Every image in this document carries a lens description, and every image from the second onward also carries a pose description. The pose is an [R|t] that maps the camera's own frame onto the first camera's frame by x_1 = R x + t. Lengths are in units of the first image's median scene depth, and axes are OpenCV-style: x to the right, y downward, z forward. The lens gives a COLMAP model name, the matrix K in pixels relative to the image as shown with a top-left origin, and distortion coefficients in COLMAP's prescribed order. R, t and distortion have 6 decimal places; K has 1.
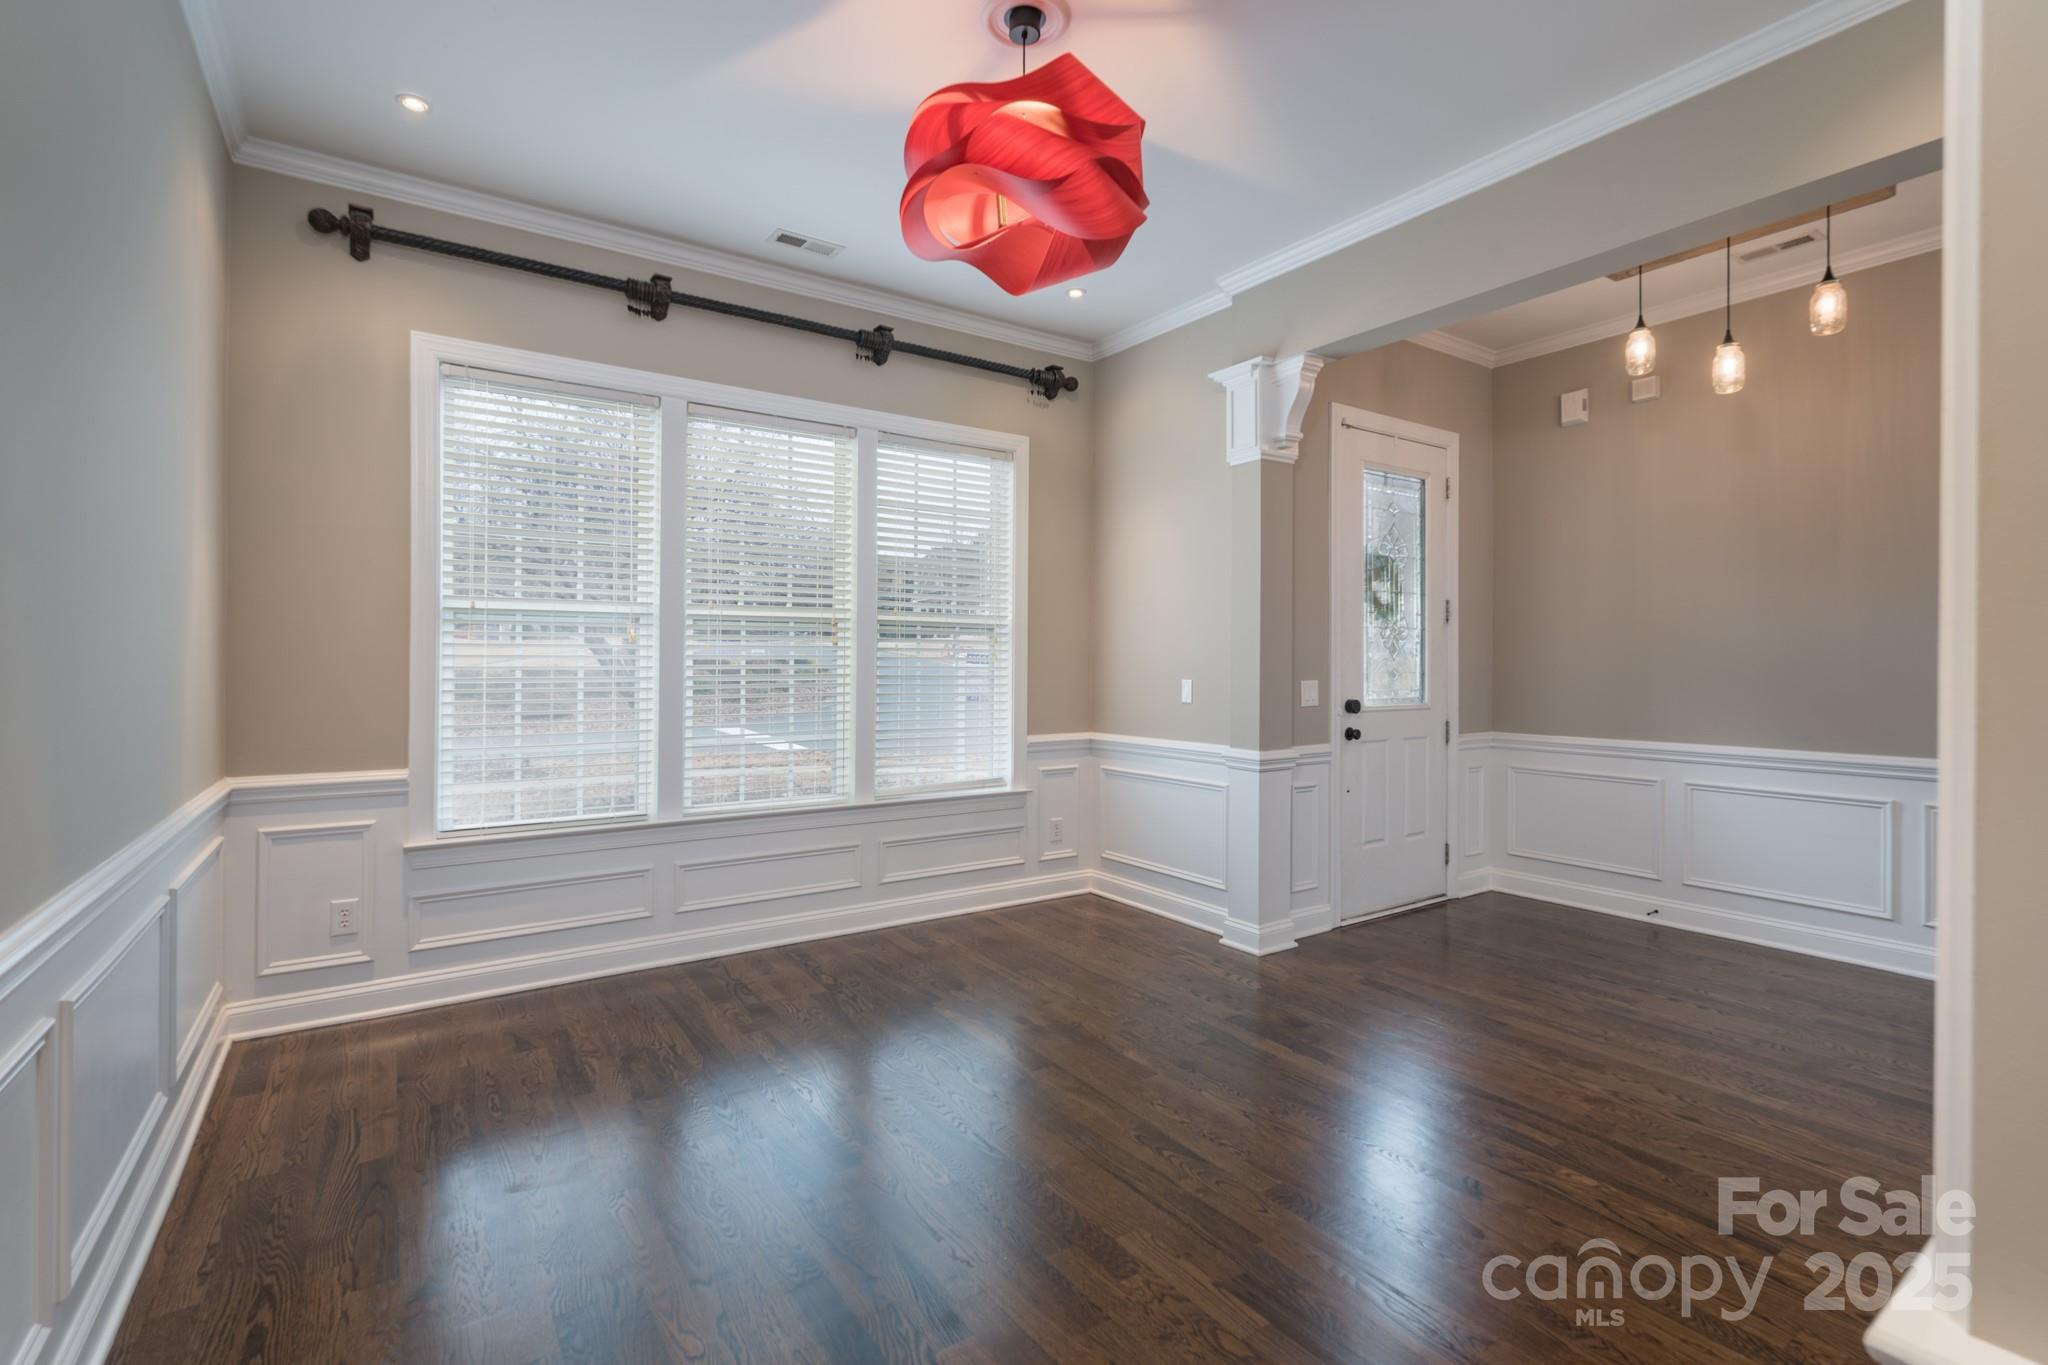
lens RADIAL K [[918.8, 0, 1017.3], [0, 918.8, 657.5], [0, 0, 1]] dist [-0.002137, -0.000712]
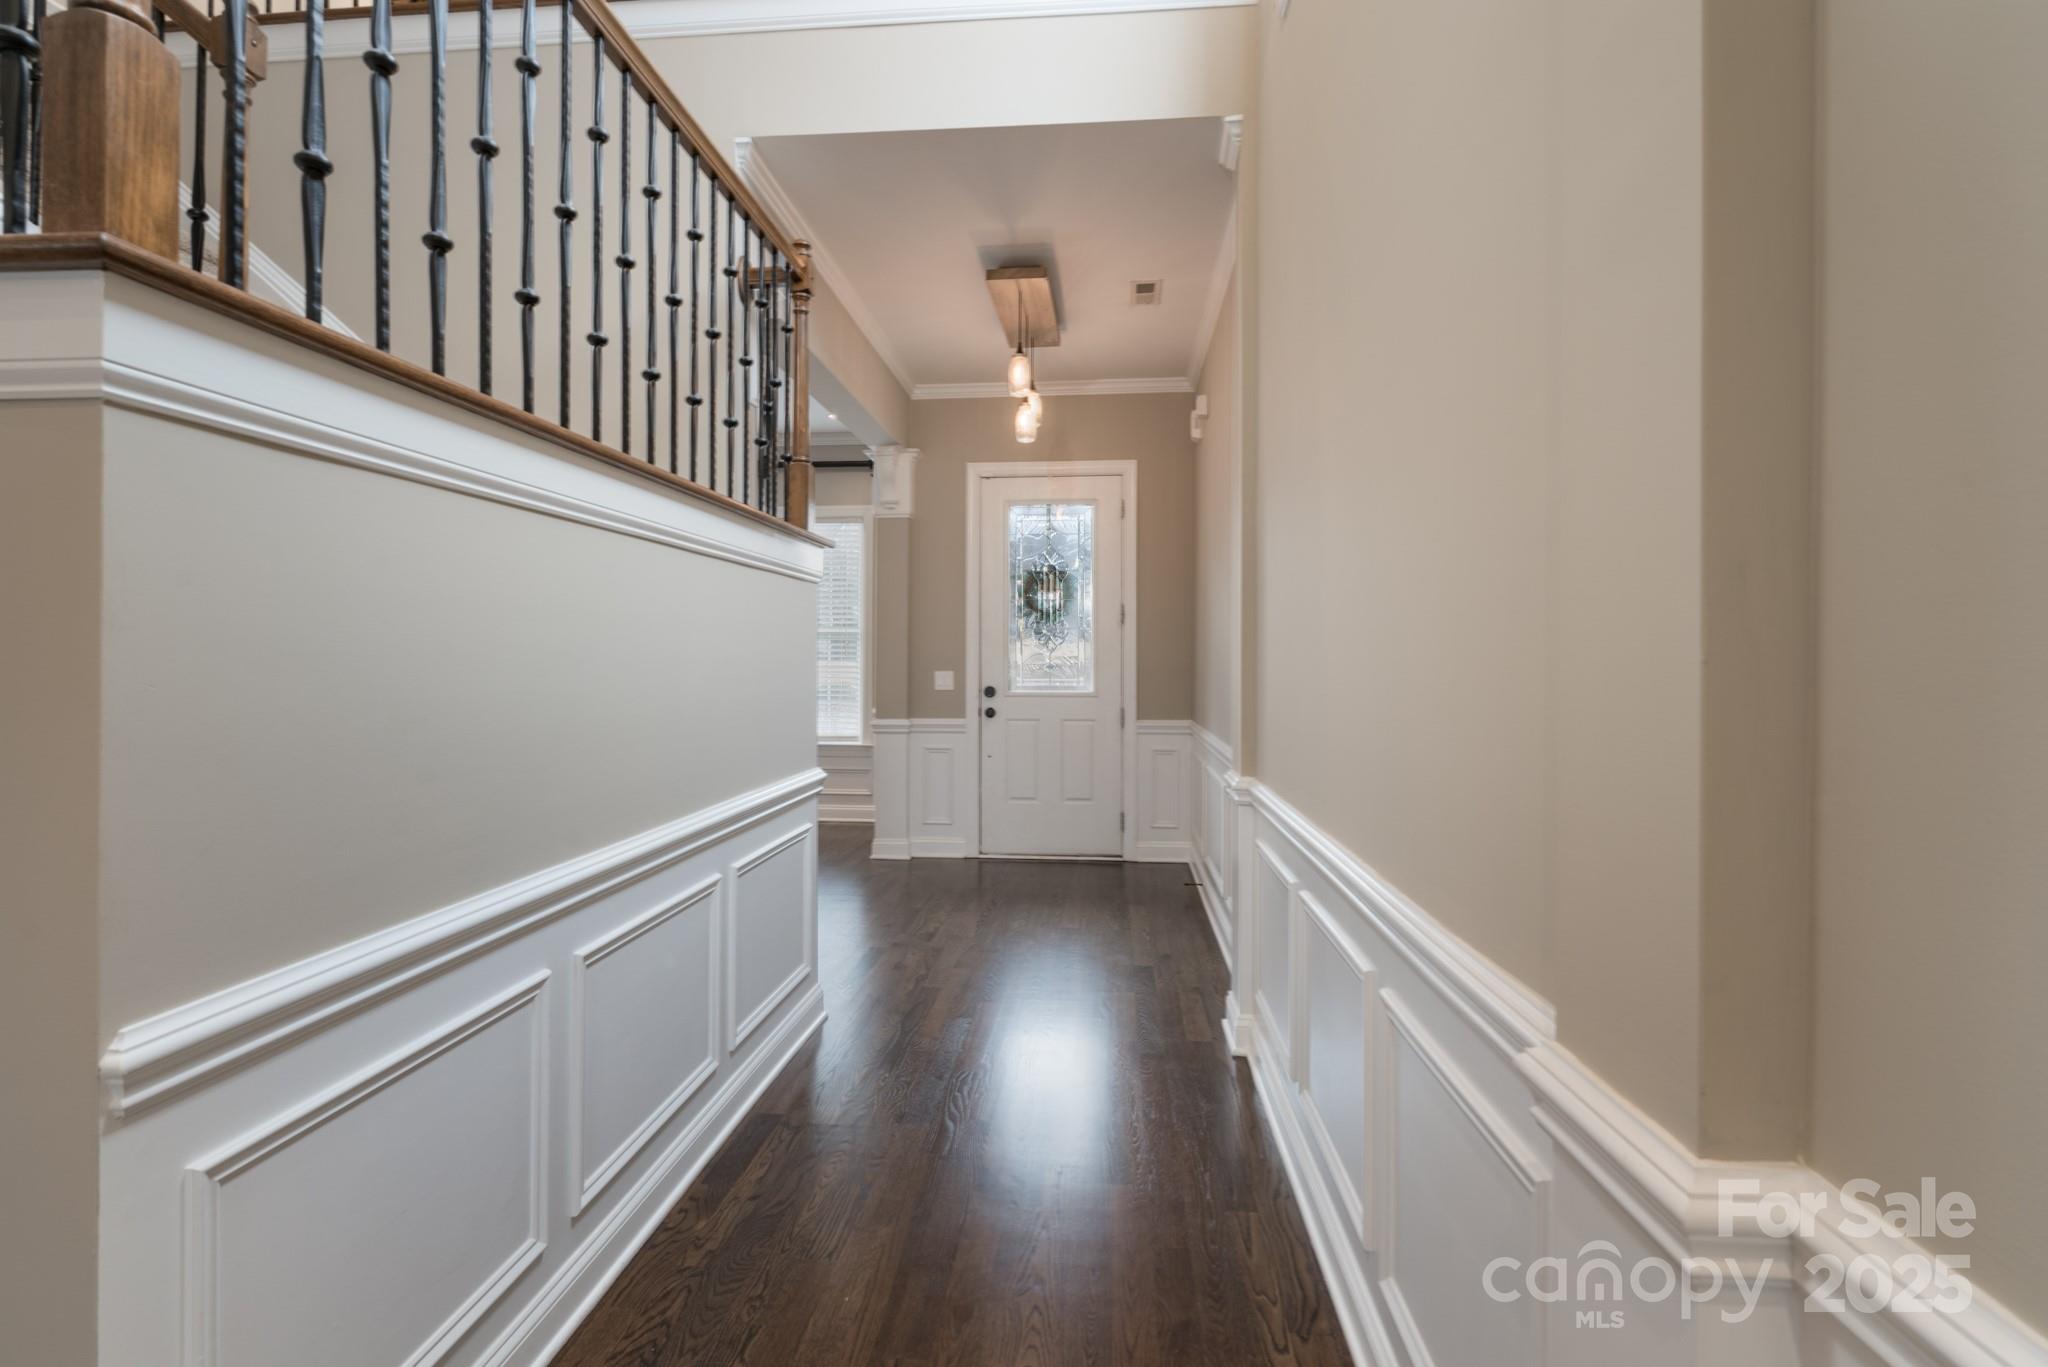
lens RADIAL K [[932.4, 0, 1027.3], [0, 932.4, 658.7], [0, 0, 1]] dist [-0.004342, -0.000103]
pose [[0.785767, 0.002239, -0.618519, 1.184875], [0.001714, 0.999982, 0.005797, -0.000958], [0.618521, -0.005615, 0.785749, -0.009068]]
